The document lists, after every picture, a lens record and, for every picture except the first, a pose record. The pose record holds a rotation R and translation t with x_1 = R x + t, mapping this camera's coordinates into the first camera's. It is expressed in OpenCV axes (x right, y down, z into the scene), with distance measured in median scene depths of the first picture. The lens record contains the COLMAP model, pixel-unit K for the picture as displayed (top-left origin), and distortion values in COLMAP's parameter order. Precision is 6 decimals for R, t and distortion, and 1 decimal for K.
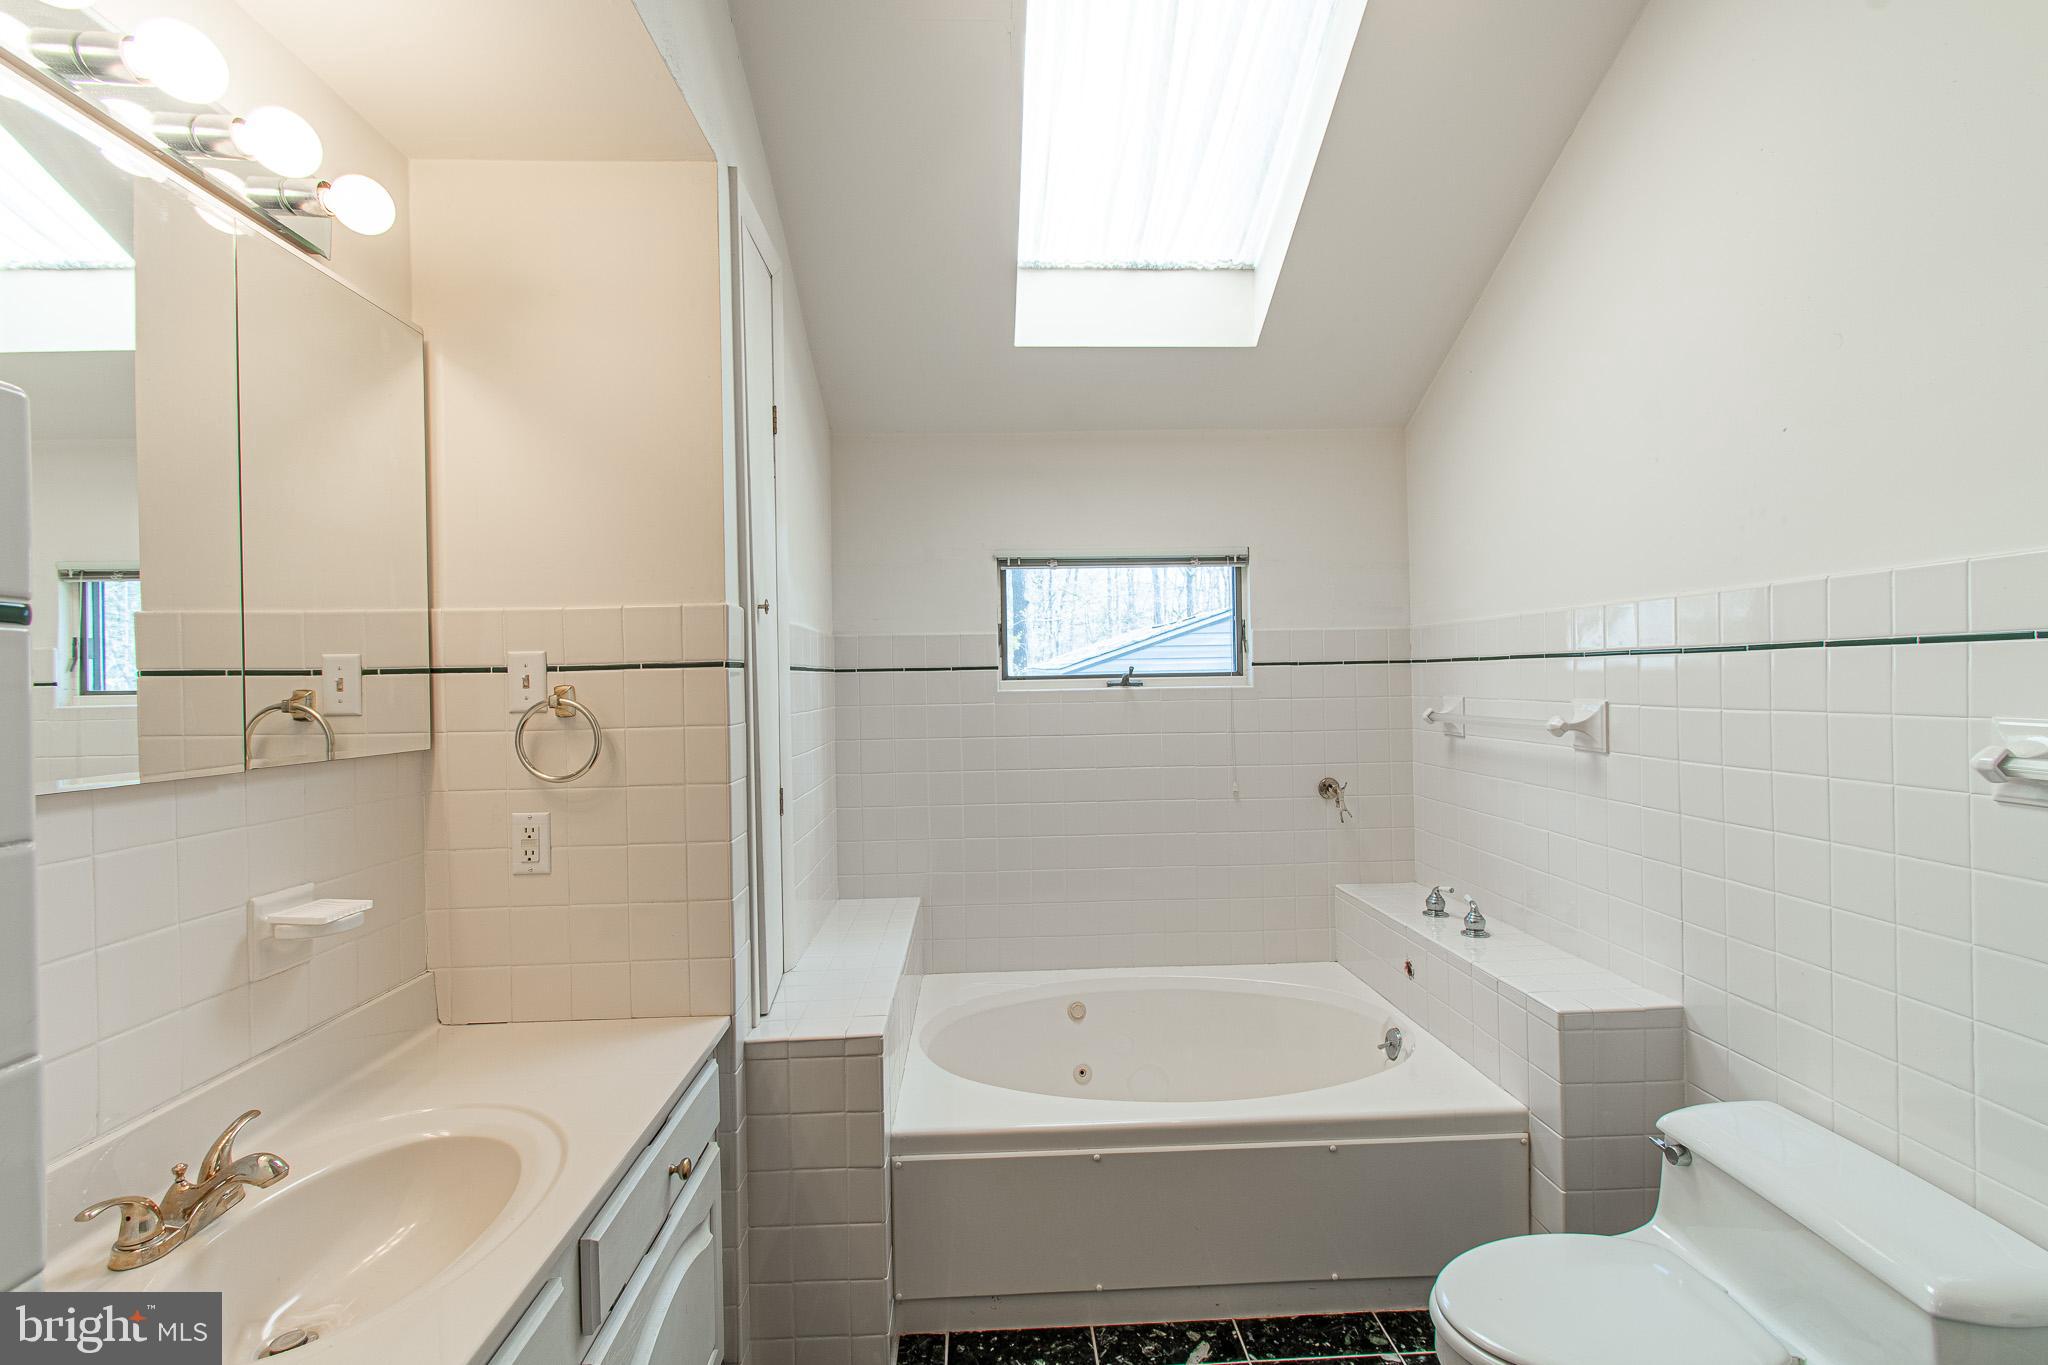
lens RADIAL K [[901.9, 0, 1020.6], [0, 901.9, 685.5], [0, 0, 1]] dist [0.003637, -0.001901]
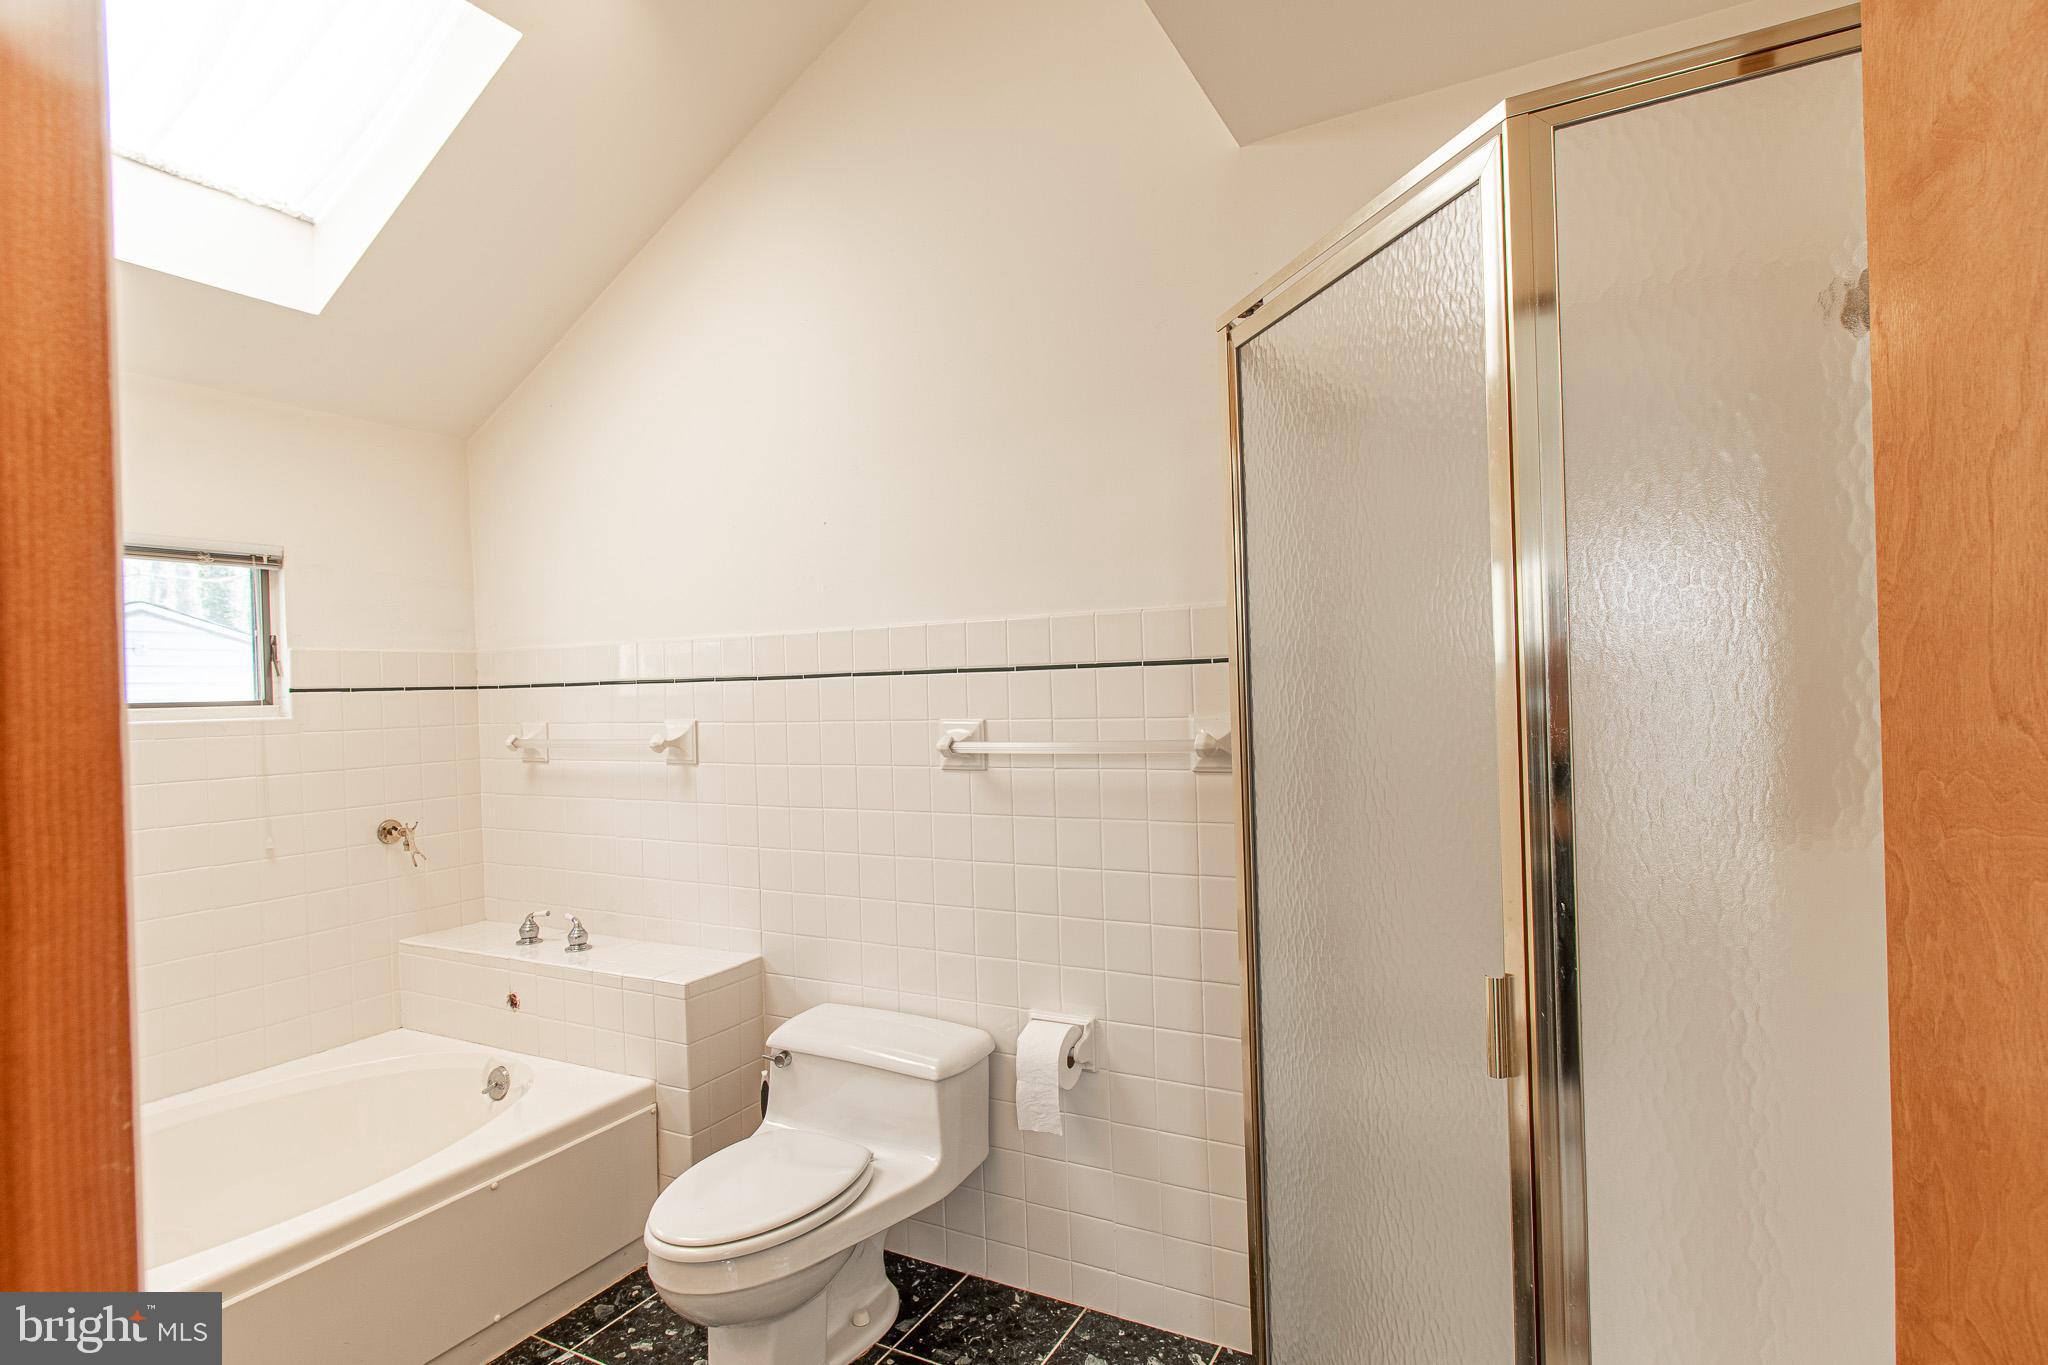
lens RADIAL K [[1051.1, 0, 1023.1], [0, 1051.1, 684.3], [0, 0, 1]] dist [-0.004009, -0.000386]
pose [[0.509664, 0.004099, 0.860364, -0.311960], [0.024020, 0.999531, -0.018991, 0.006307], [-0.860038, 0.030345, 0.509327, -0.077082]]
